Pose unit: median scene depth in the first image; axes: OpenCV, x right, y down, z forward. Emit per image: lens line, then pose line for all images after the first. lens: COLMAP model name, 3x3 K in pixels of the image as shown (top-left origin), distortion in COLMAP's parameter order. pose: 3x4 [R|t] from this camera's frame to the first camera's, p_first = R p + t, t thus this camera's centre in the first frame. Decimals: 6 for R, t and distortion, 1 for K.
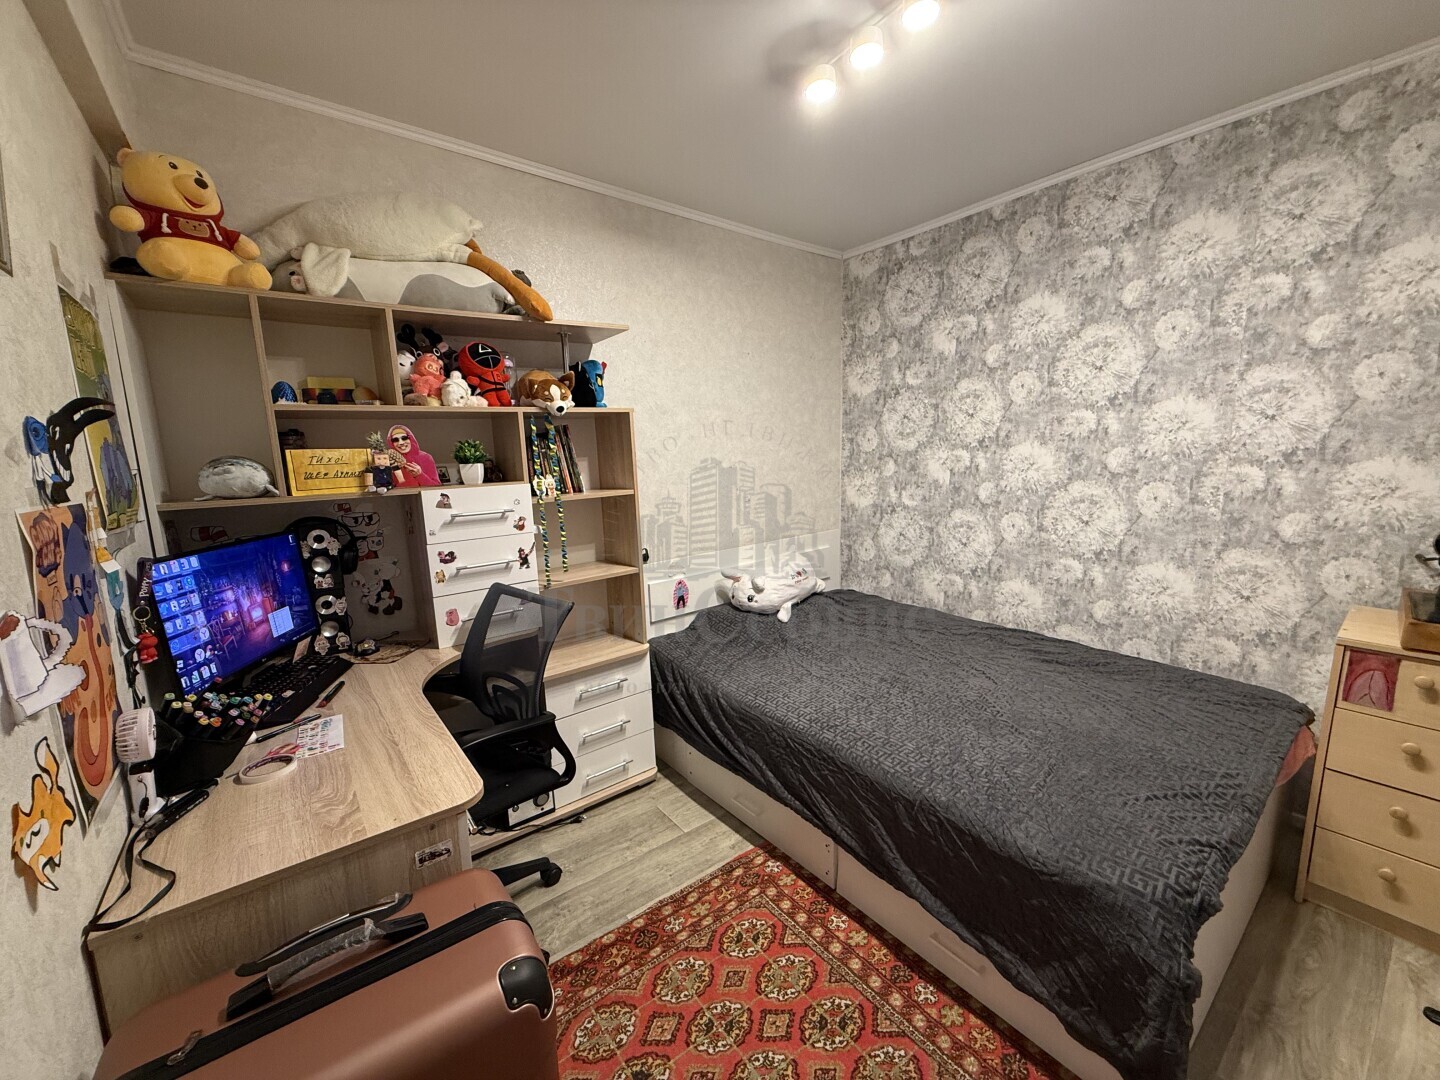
lens RADIAL K [[572.4, 0, 714.7], [0, 572.4, 543.4], [0, 0, 1]] dist [-0.001519, 0.000706]
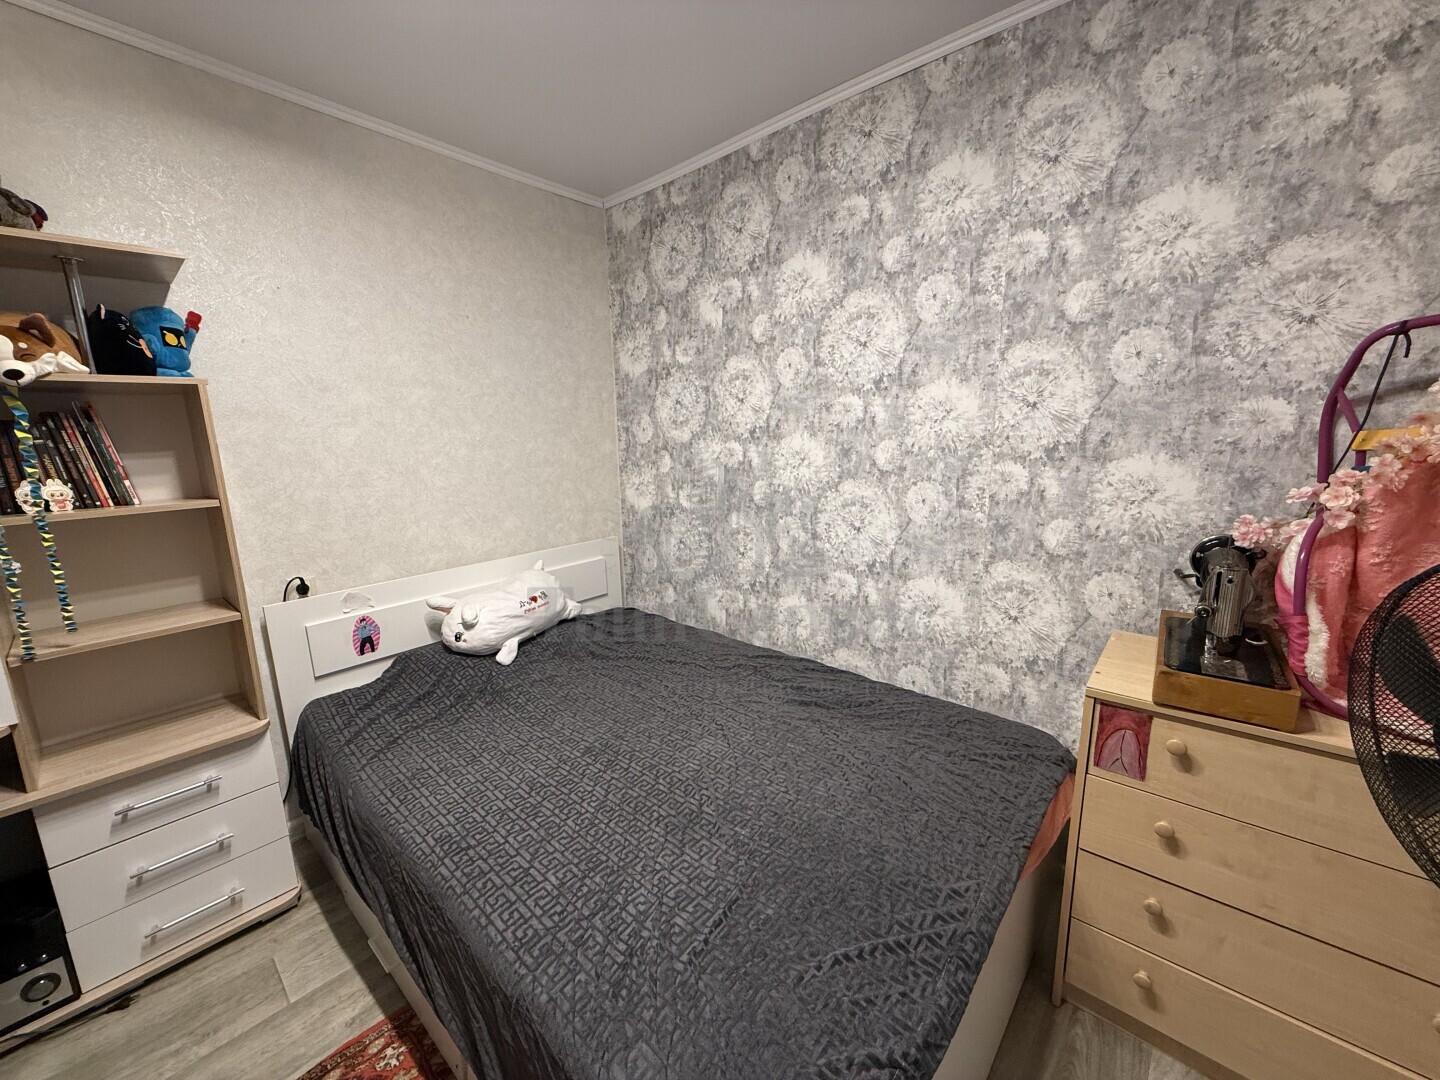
lens RADIAL K [[572.4, 0, 714.7], [0, 572.4, 543.4], [0, 0, 1]] dist [-0.001519, 0.000706]
pose [[0.982892, -0.028563, 0.181955, 0.355870], [0.025351, 0.999479, 0.019953, -0.046739], [-0.182430, -0.014999, 0.983104, 0.257839]]
